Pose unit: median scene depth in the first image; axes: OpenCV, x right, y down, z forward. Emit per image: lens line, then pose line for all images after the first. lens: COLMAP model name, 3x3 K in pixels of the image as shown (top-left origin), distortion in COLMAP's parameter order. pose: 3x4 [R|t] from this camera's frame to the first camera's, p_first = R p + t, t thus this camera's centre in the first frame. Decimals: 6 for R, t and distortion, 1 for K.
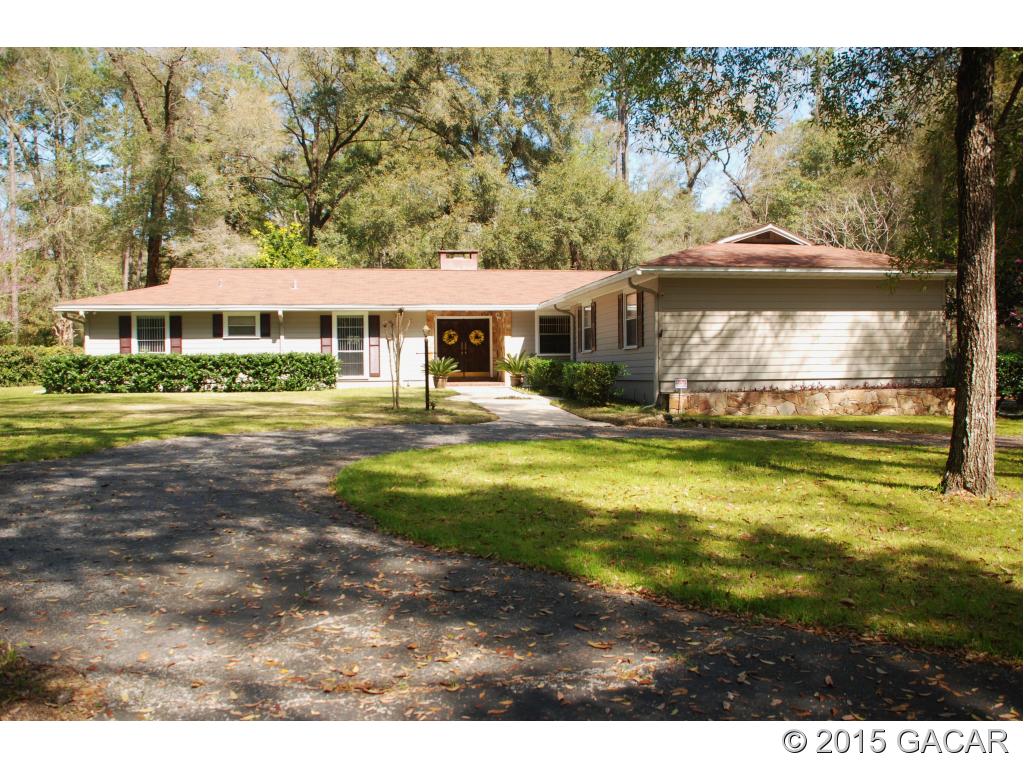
lens RADIAL K [[941.9, 0, 509.3], [0, 941.9, 377.7], [0, 0, 1]] dist [-0.018797, 0.002361]
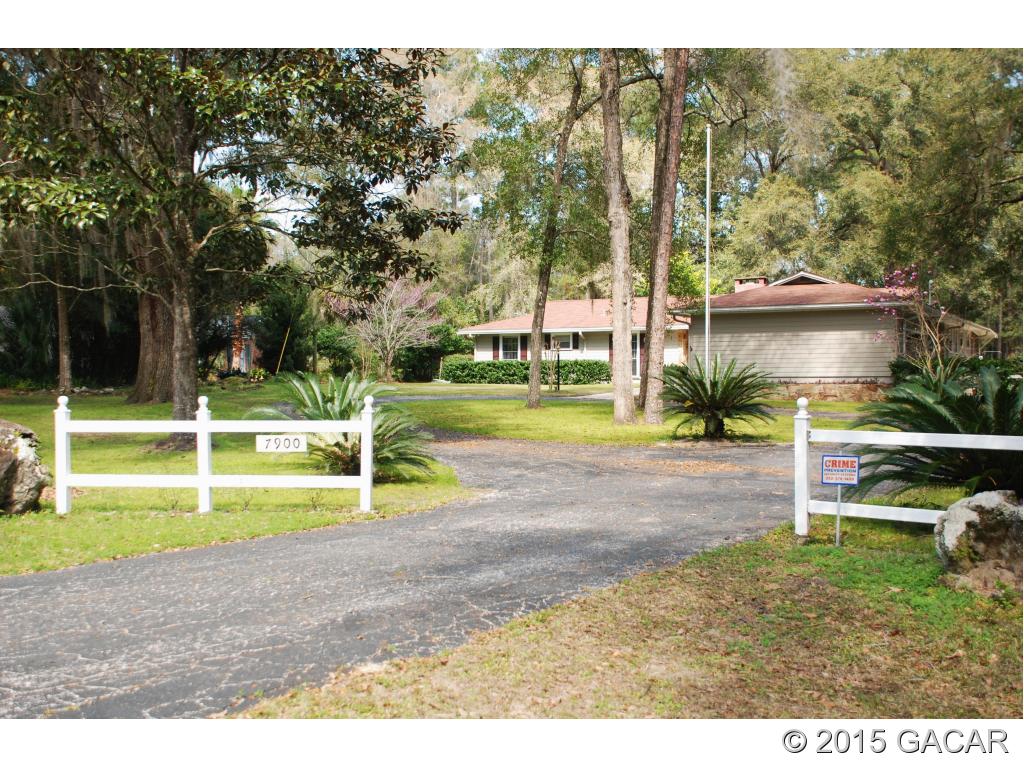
lens RADIAL K [[1171.3, 0, 506.7], [0, 1171.3, 392.0], [0, 0, 1]] dist [0.101632, 0.000000]
pose [[0.806099, 0.013392, -0.591629, 0.781965], [-0.009443, 0.999908, 0.009766, 0.008537], [0.591706, -0.002286, 0.806151, -0.591199]]
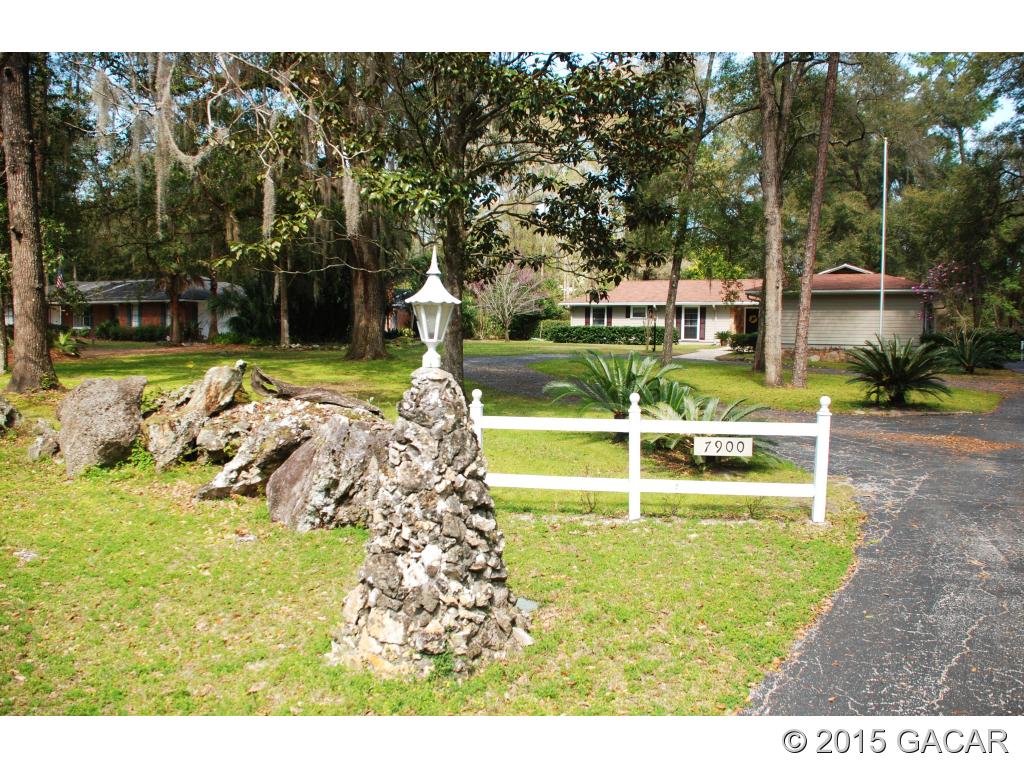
lens RADIAL K [[813.4, 0, 512.5], [0, 813.4, 386.4], [0, 0, 1]] dist [-0.096192, 0.011102]
pose [[0.789093, 0.057854, -0.611543, 0.583839], [-0.023282, 0.997656, 0.064340, -0.002402], [0.613832, -0.036532, 0.788591, -0.550076]]
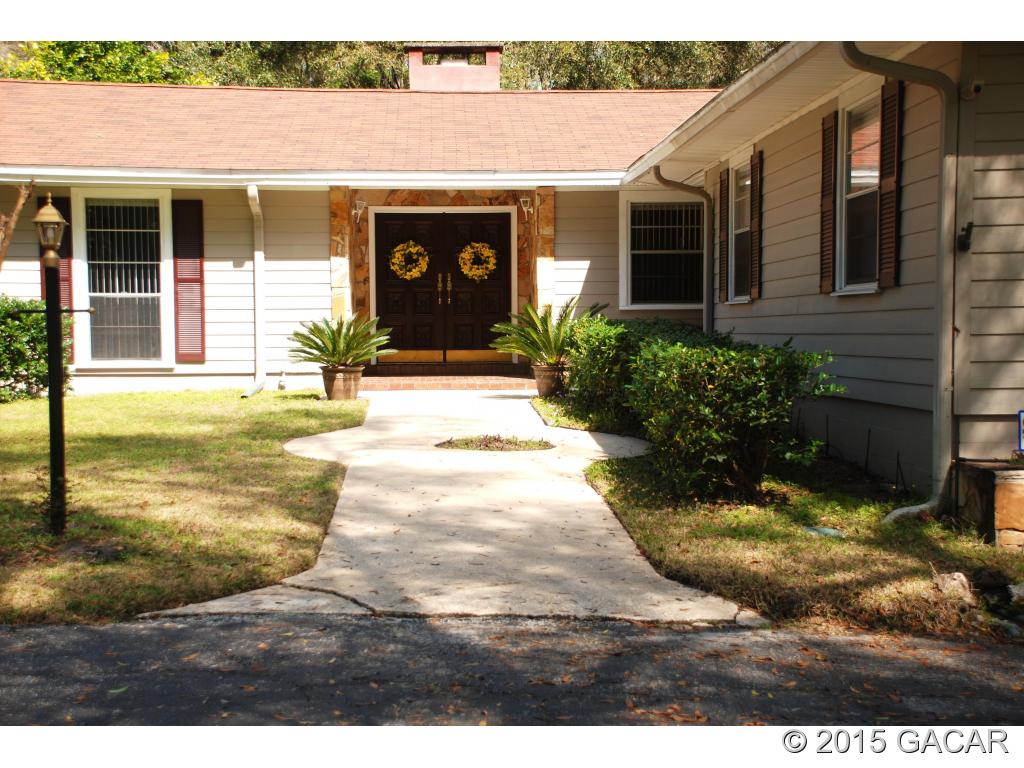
lens RADIAL K [[1645.5, 0, 511.4], [0, 1645.5, 387.5], [0, 0, 1]] dist [0.260712, 0.000000]
pose [[0.994107, 0.010510, -0.107893, 0.060341], [-0.007214, 0.999497, 0.030896, -0.013204], [0.108163, -0.029936, 0.993682, 0.364545]]
